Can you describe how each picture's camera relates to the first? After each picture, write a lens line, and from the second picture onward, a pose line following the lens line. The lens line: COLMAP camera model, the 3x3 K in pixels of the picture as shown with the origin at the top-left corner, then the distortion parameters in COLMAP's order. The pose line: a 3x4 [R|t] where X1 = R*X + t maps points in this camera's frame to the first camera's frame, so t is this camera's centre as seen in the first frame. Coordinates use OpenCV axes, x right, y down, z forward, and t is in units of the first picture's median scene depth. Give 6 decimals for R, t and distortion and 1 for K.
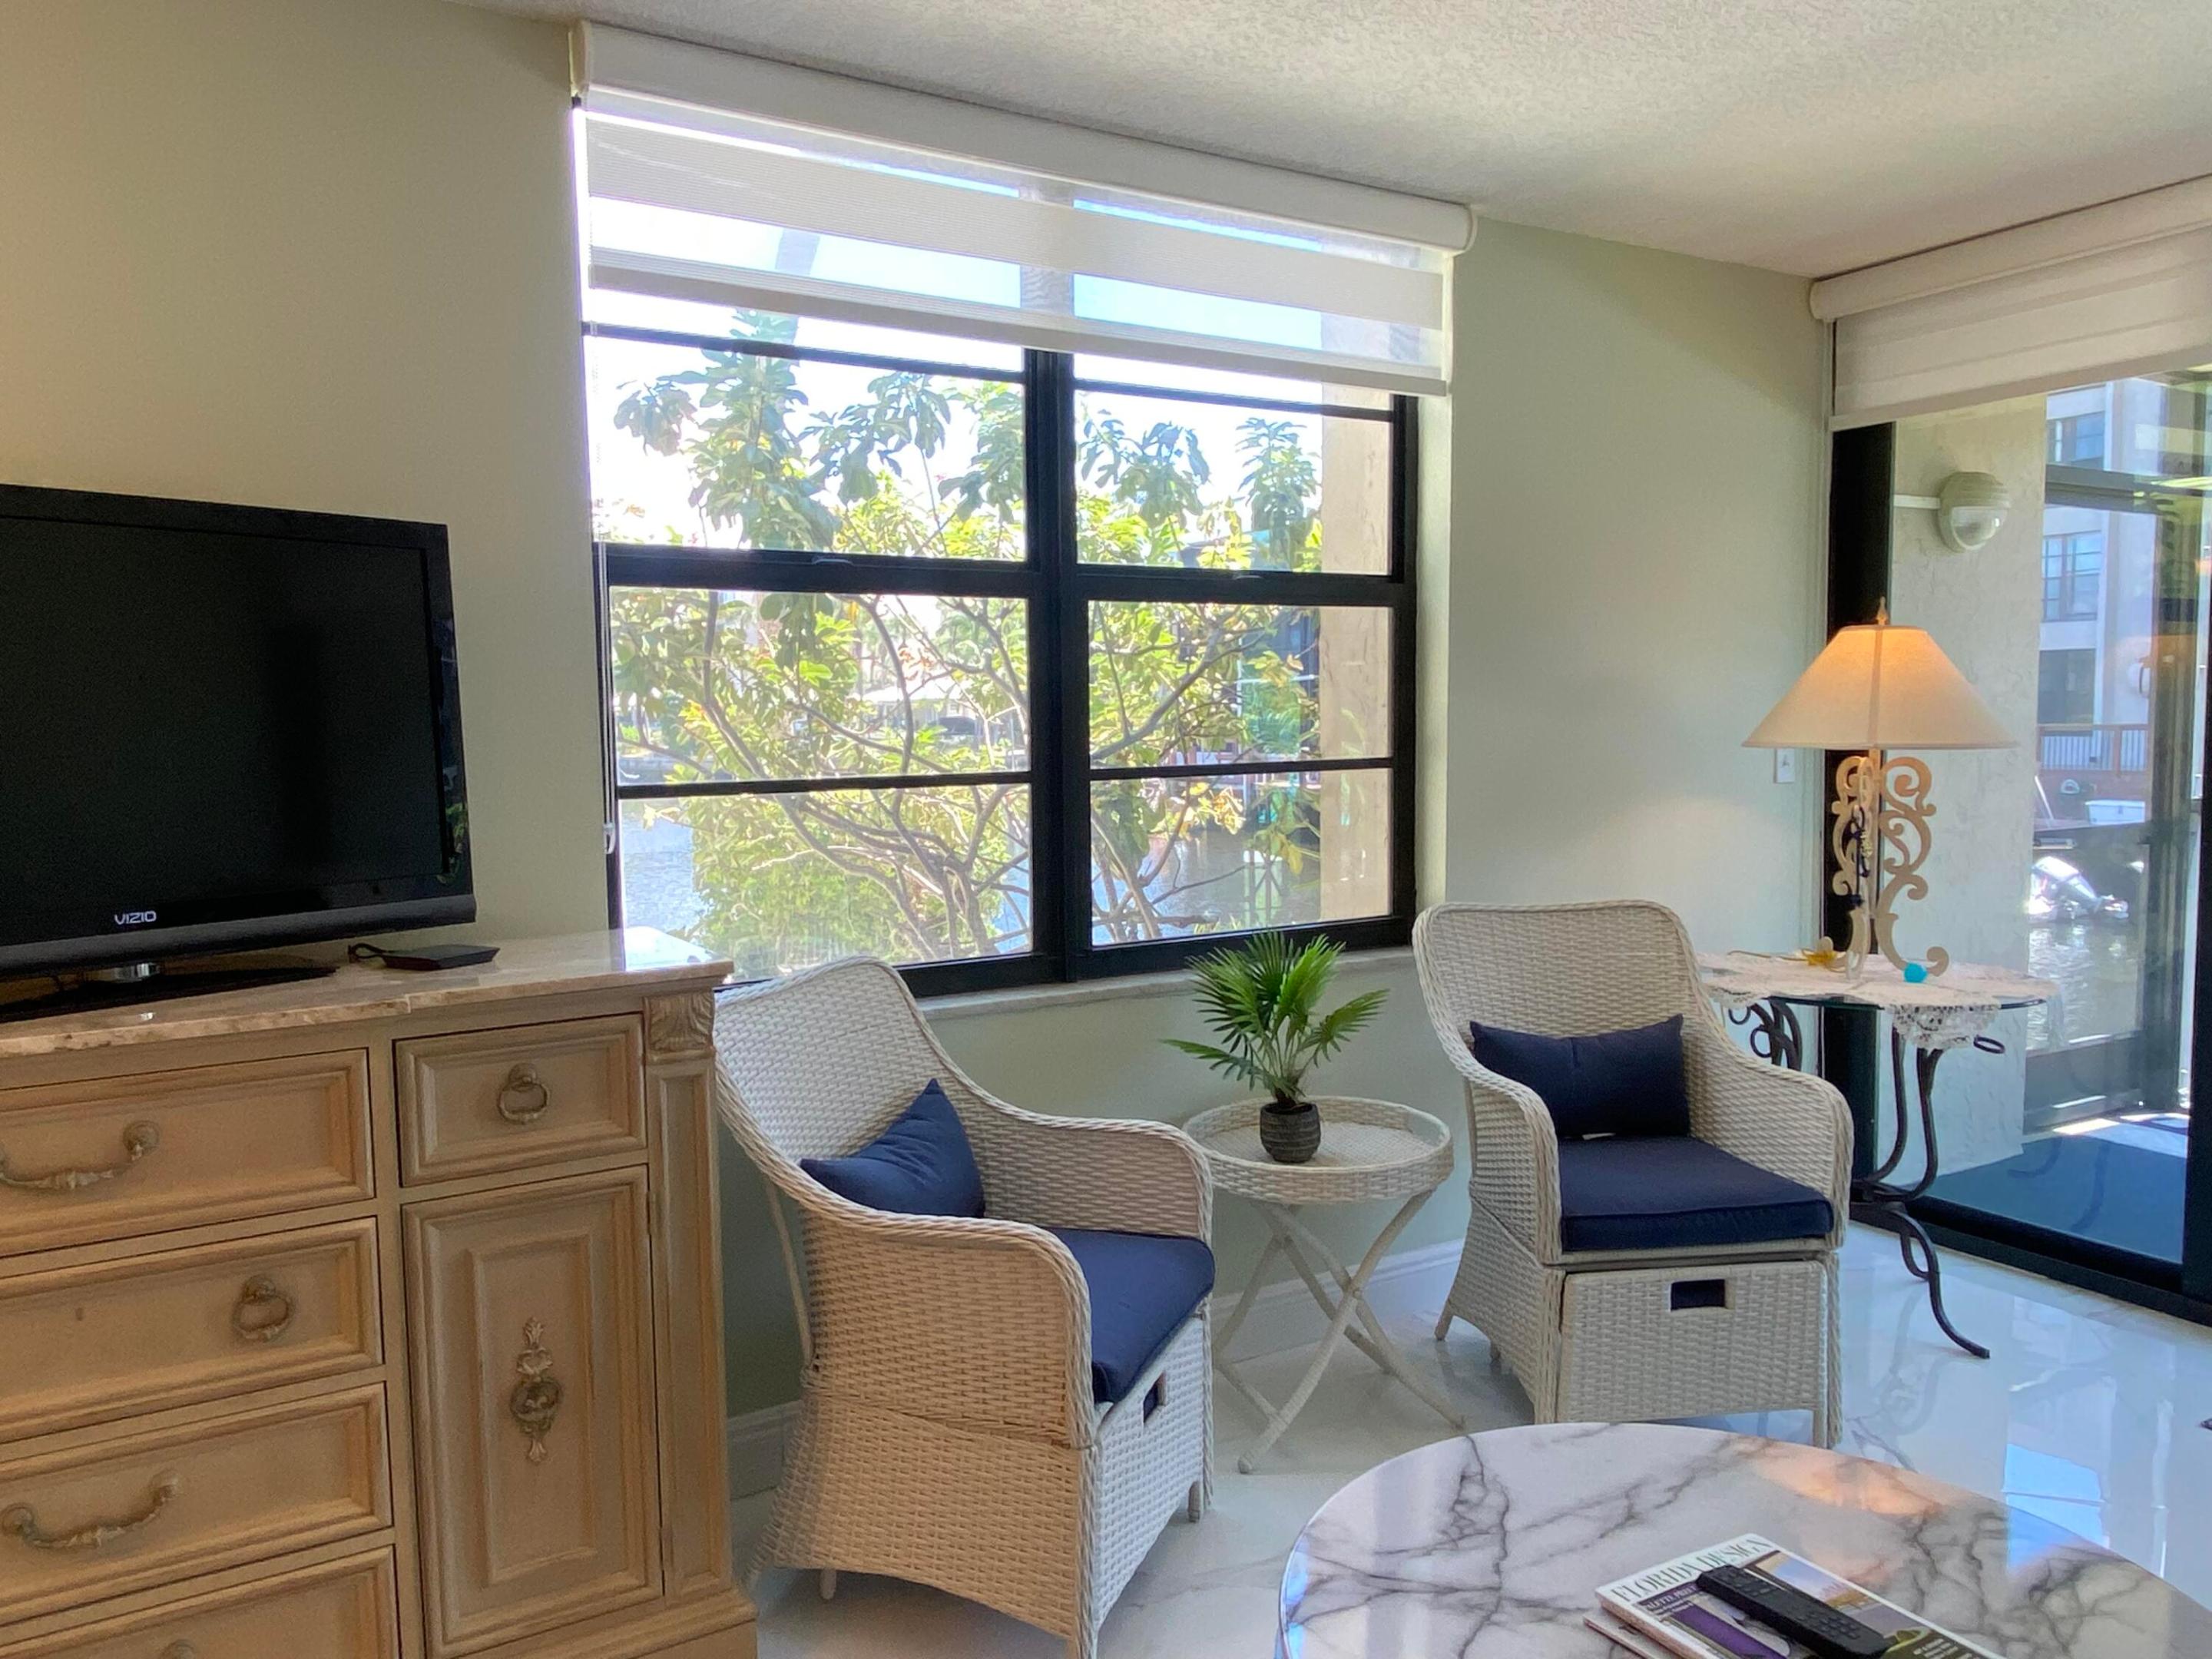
lens RADIAL K [[1538.3, 0, 1076.5], [0, 1538.3, 839.0], [0, 0, 1]] dist [0.065568, -0.077312]
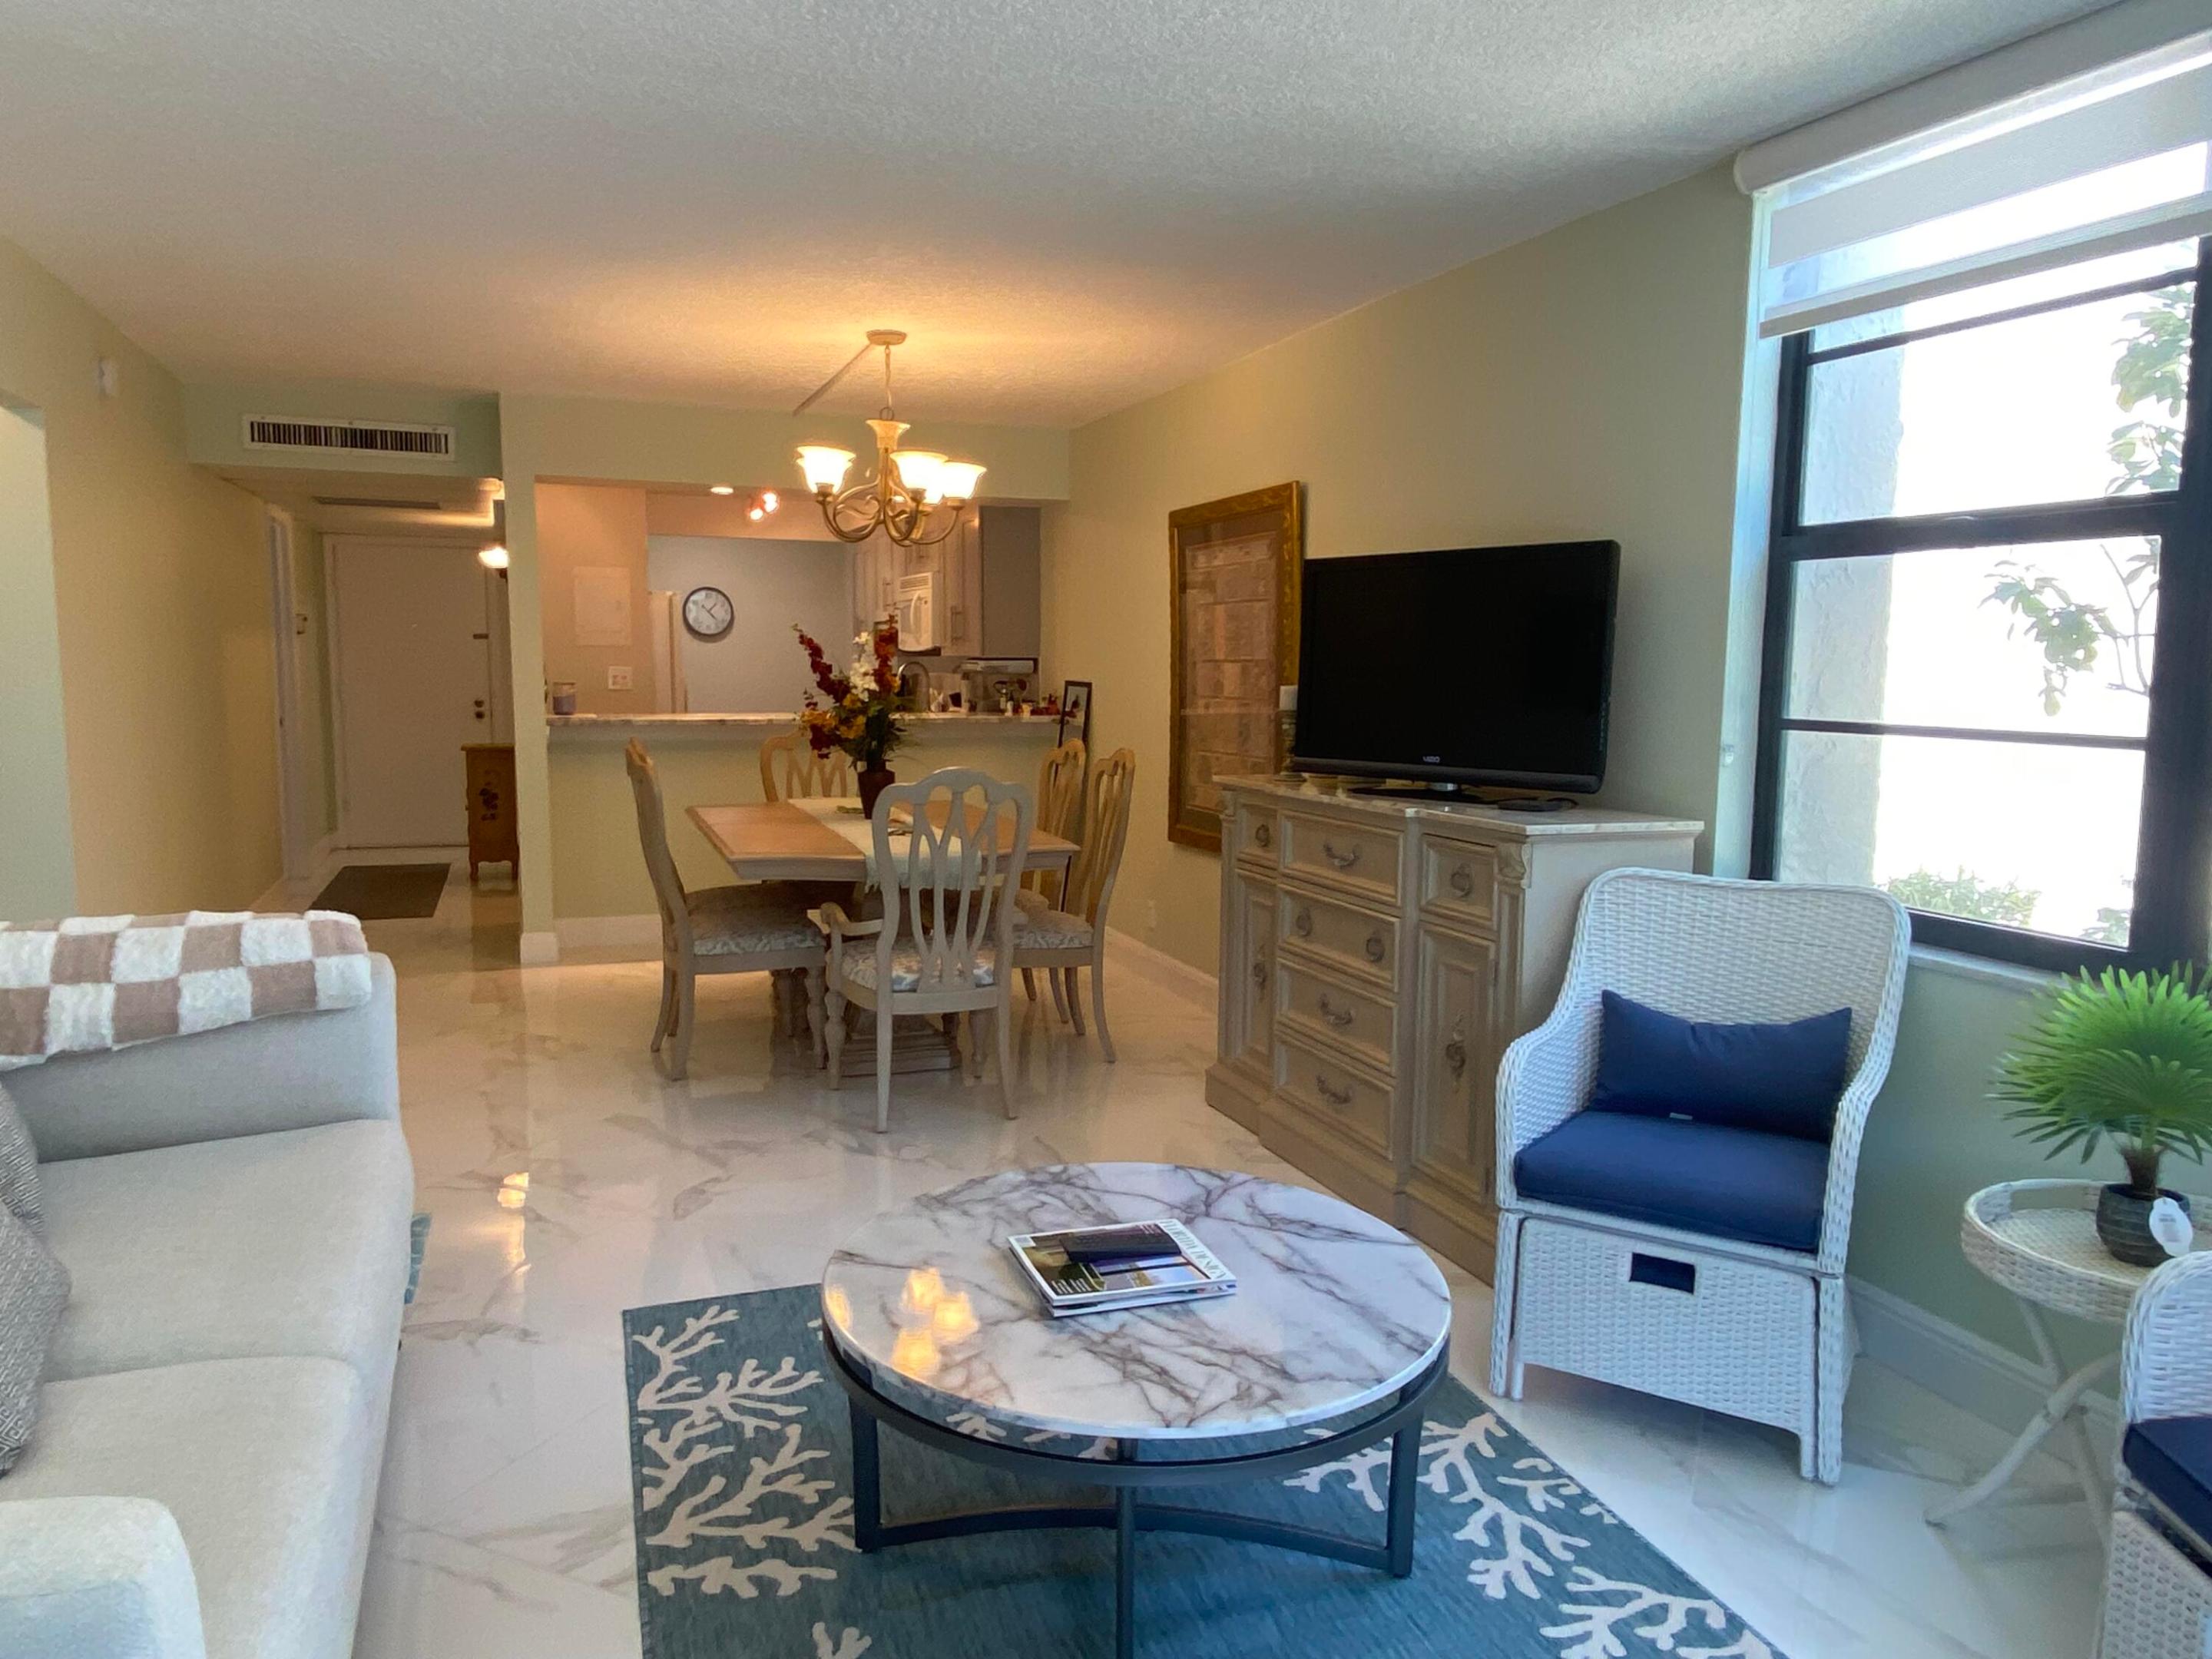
lens RADIAL K [[1538.3, 0, 1076.5], [0, 1538.3, 839.0], [0, 0, 1]] dist [0.065568, -0.077312]
pose [[-0.173083, 0.129279, -0.976386, 0.956663], [-0.083862, 0.985813, 0.145393, -0.065815], [0.981330, 0.107046, -0.159786, 0.574344]]
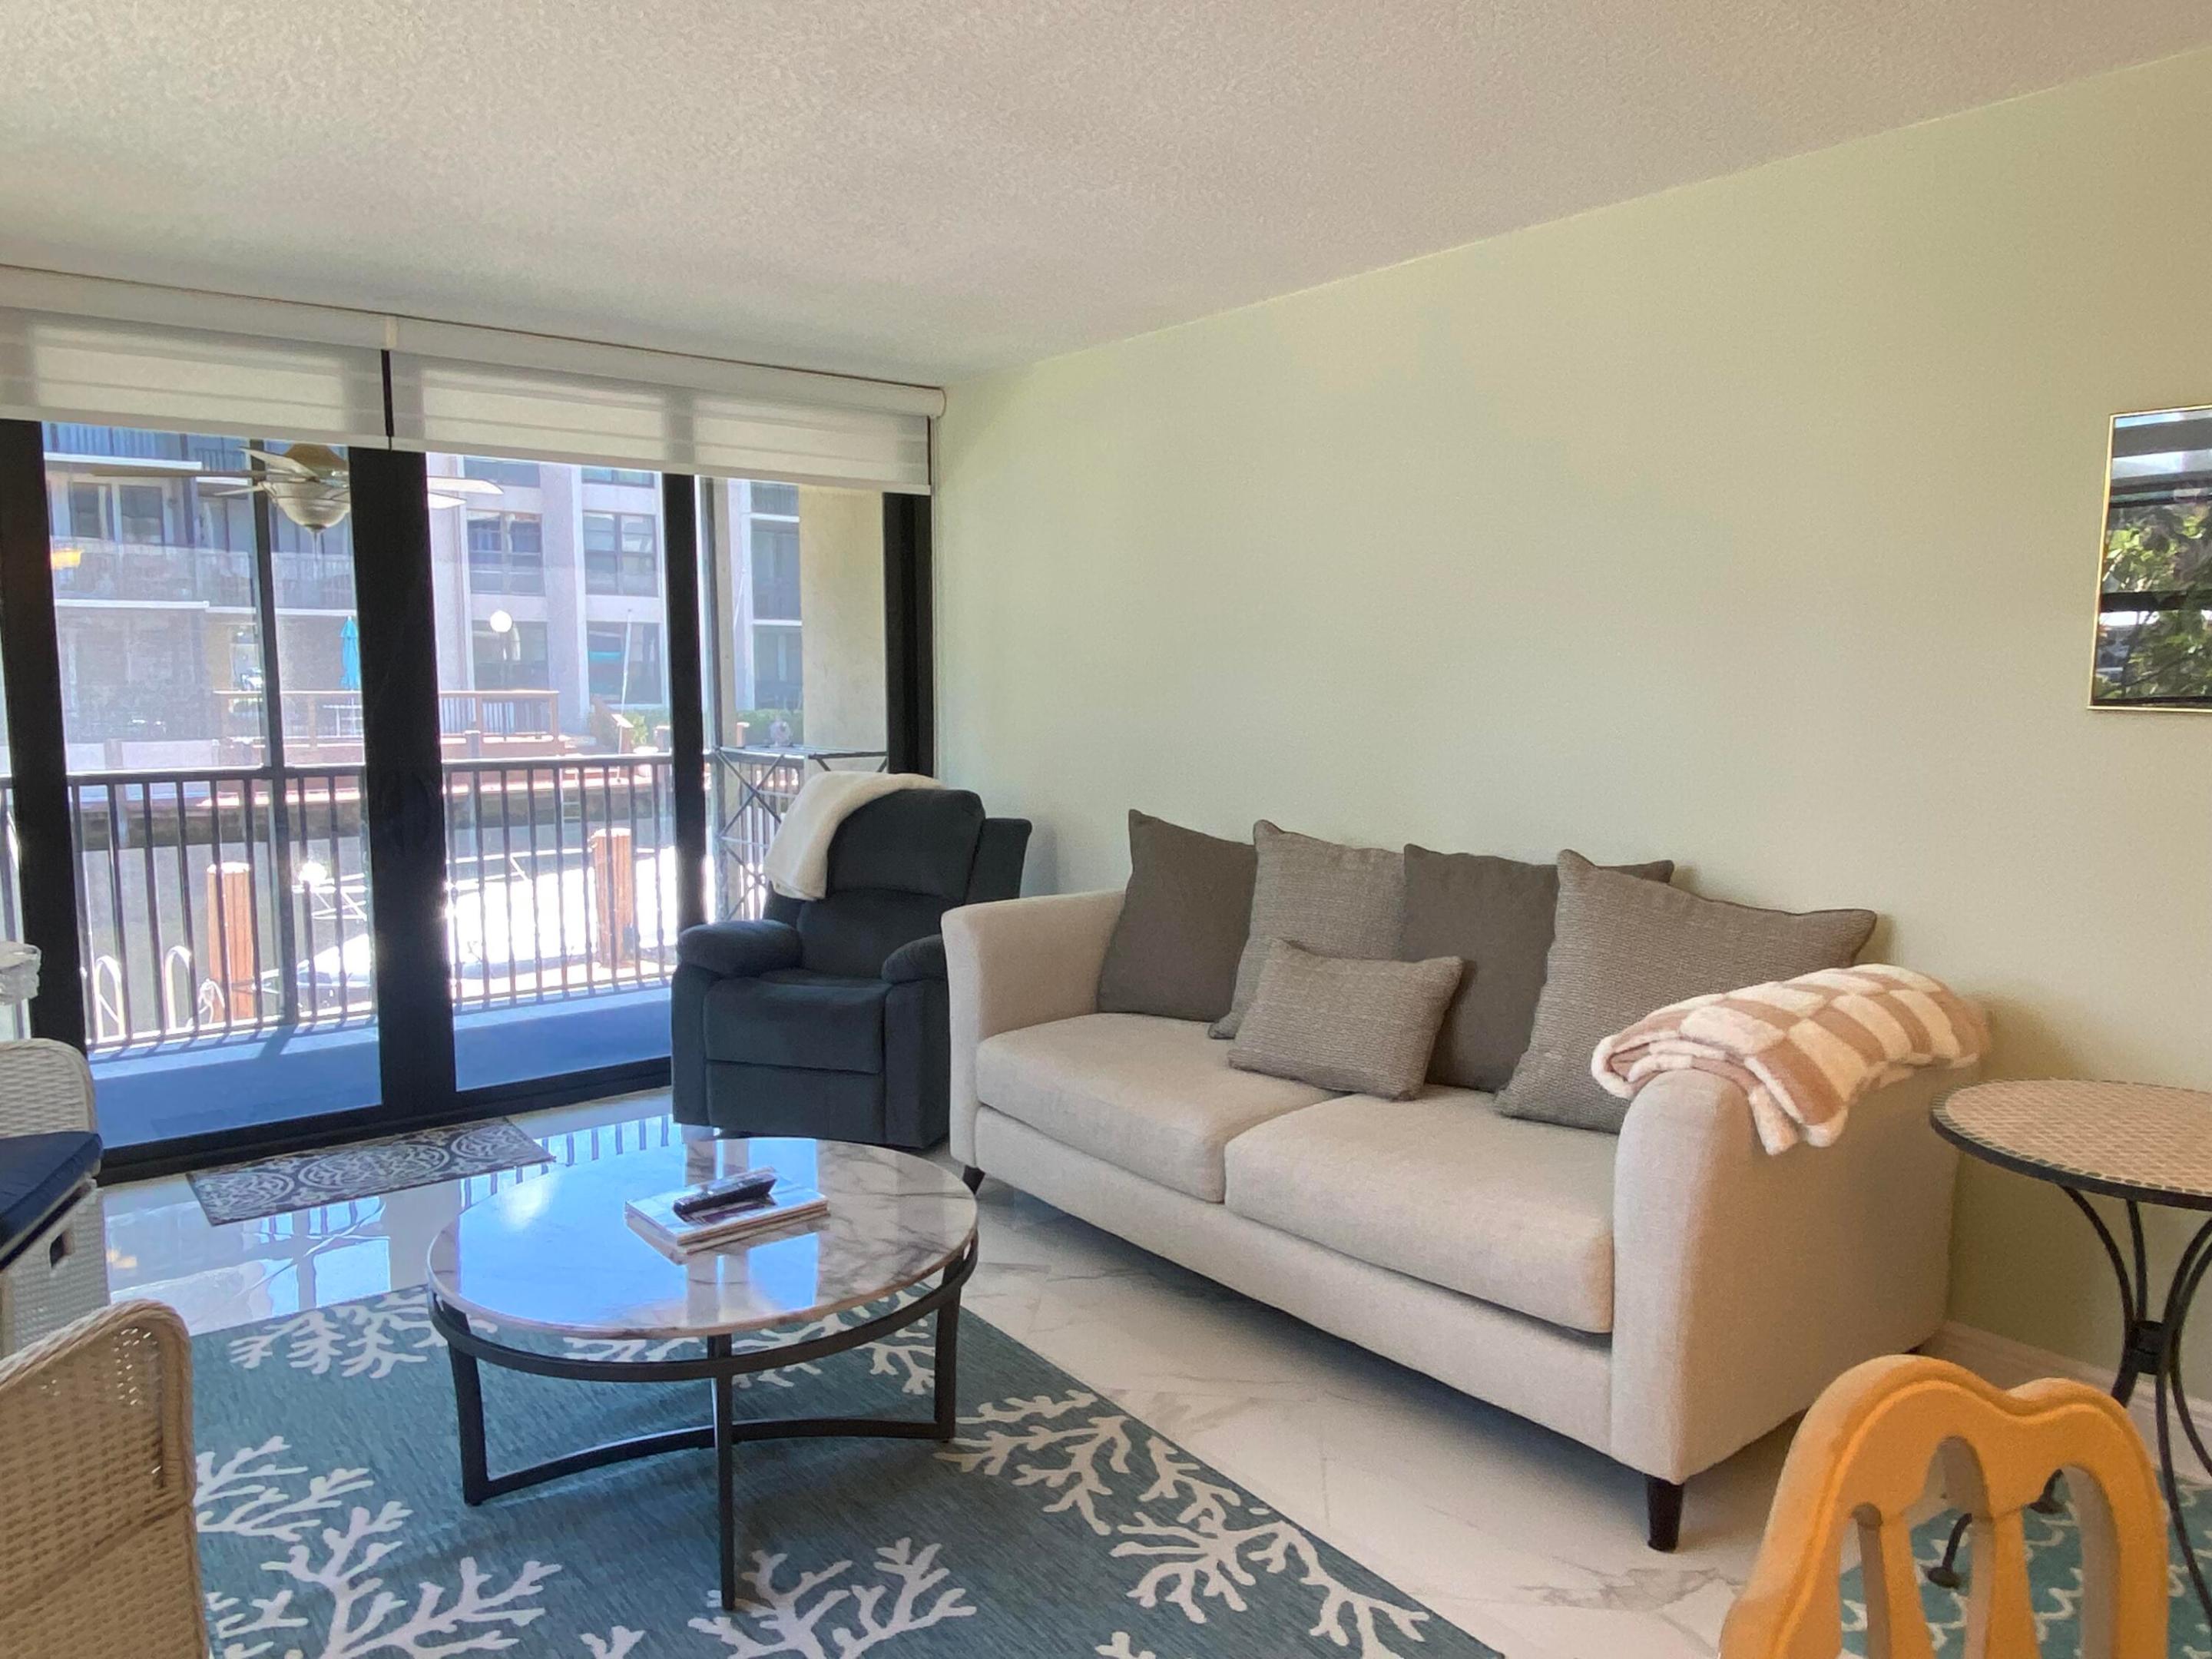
lens RADIAL K [[1538.3, 0, 1076.5], [0, 1538.3, 839.0], [0, 0, 1]] dist [0.065568, -0.077312]
pose [[-0.140937, -0.096049, 0.985348, -0.659678], [0.079422, 0.990978, 0.107957, -0.045625], [-0.986828, 0.093474, -0.132037, 0.393979]]
